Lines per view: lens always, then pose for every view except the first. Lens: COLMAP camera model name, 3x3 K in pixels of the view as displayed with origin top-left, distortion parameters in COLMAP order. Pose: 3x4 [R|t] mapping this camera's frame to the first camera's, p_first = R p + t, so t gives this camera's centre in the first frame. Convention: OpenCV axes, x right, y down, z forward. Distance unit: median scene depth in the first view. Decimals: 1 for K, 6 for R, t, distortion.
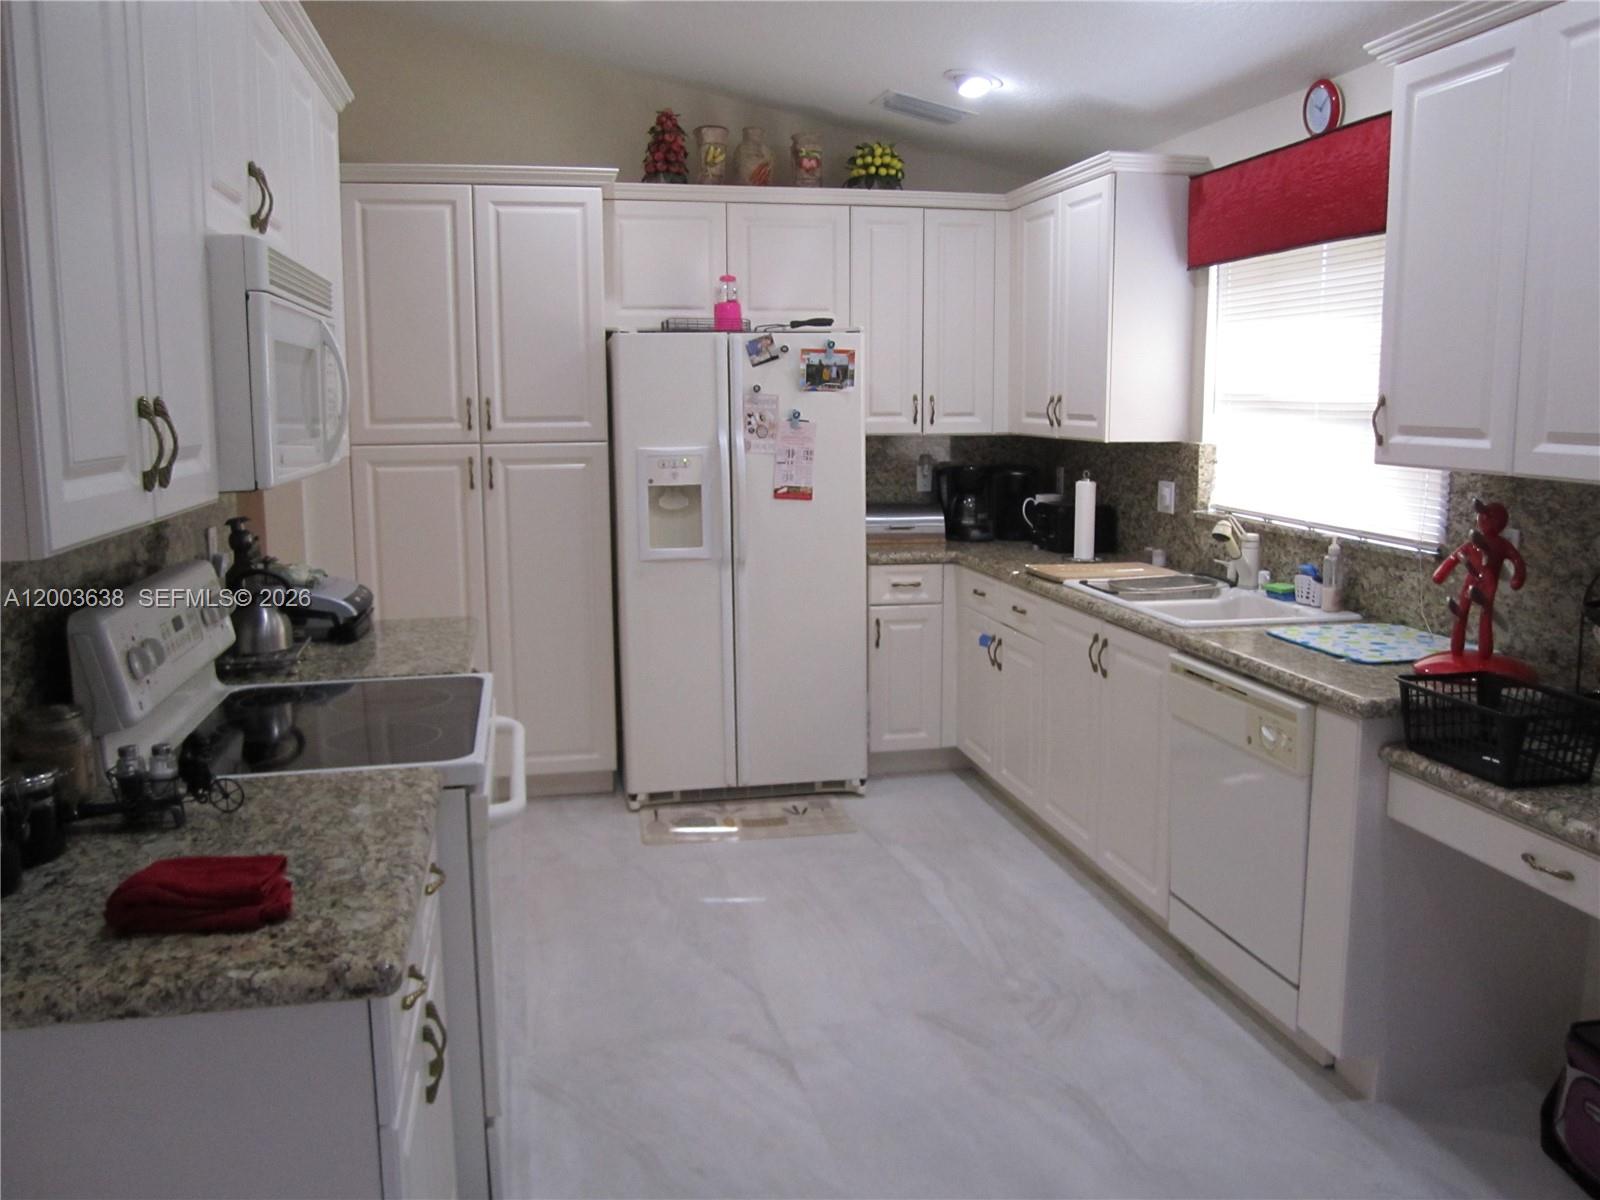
lens RADIAL K [[1312.2, 0, 809.8], [0, 1312.2, 589.9], [0, 0, 1]] dist [-0.069078, 0.032848]
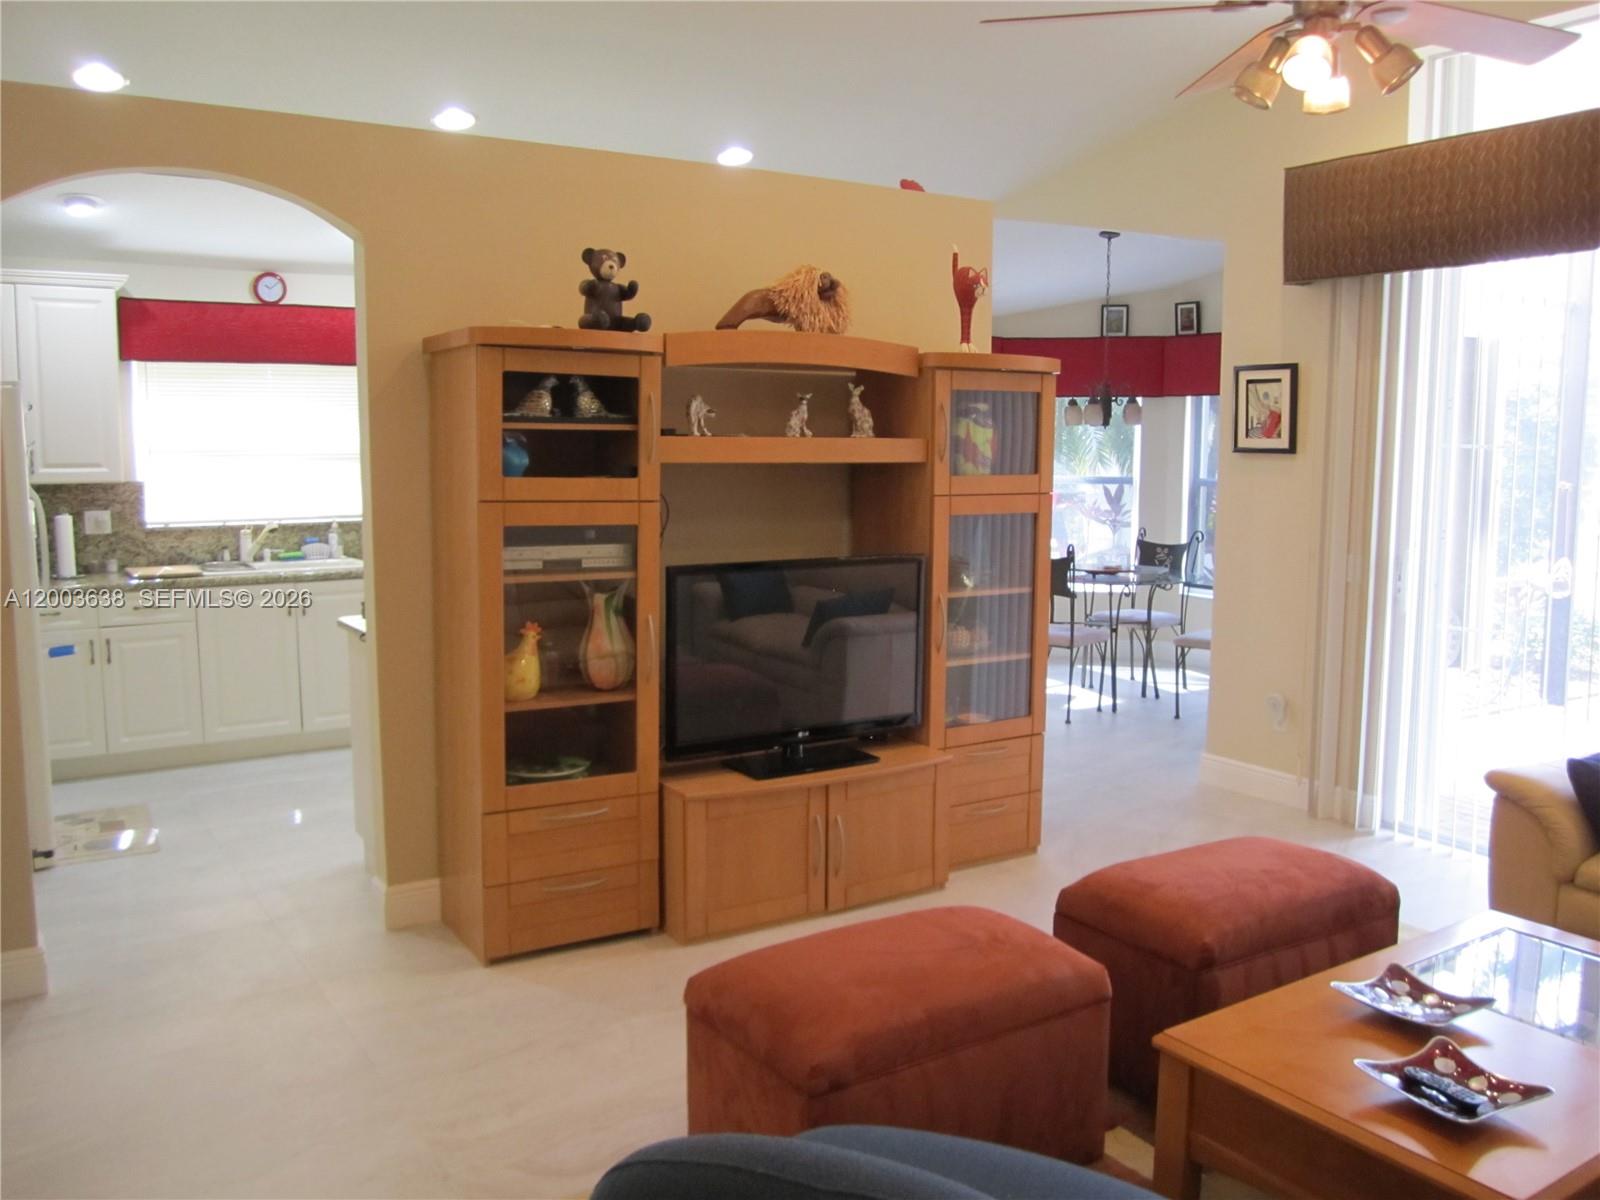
lens RADIAL K [[1331.0, 0, 799.1], [0, 1331.0, 583.8], [0, 0, 1]] dist [-0.071946, 0.064587]
pose [[-0.351046, -0.099925, 0.931011, -1.347652], [0.137586, 0.977993, 0.156846, -0.129675], [-0.926195, 0.183154, -0.329572, 0.831408]]
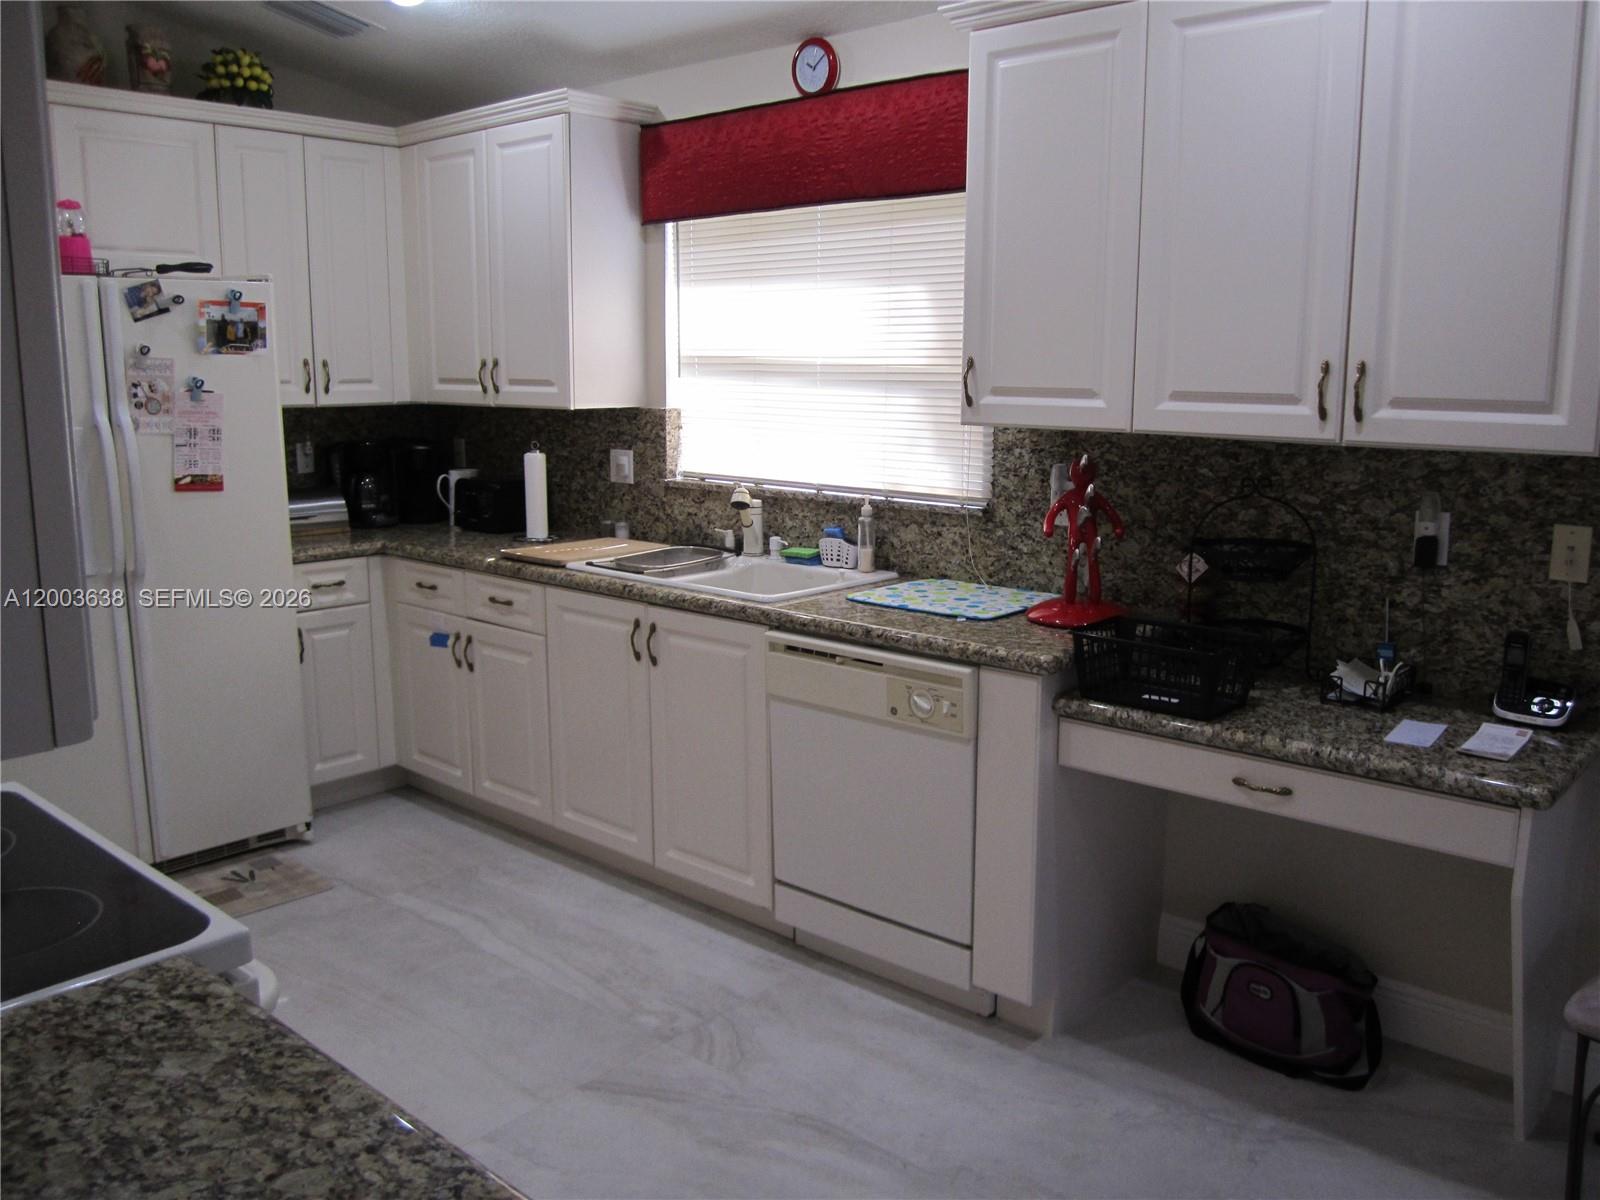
lens RADIAL K [[1312.2, 0, 809.8], [0, 1312.2, 589.9], [0, 0, 1]] dist [-0.069078, 0.032848]
pose [[0.806316, -0.096950, 0.583486, -0.189592], [0.082004, 0.995272, 0.052051, -0.021505], [-0.585773, 0.005879, 0.810454, 0.162891]]
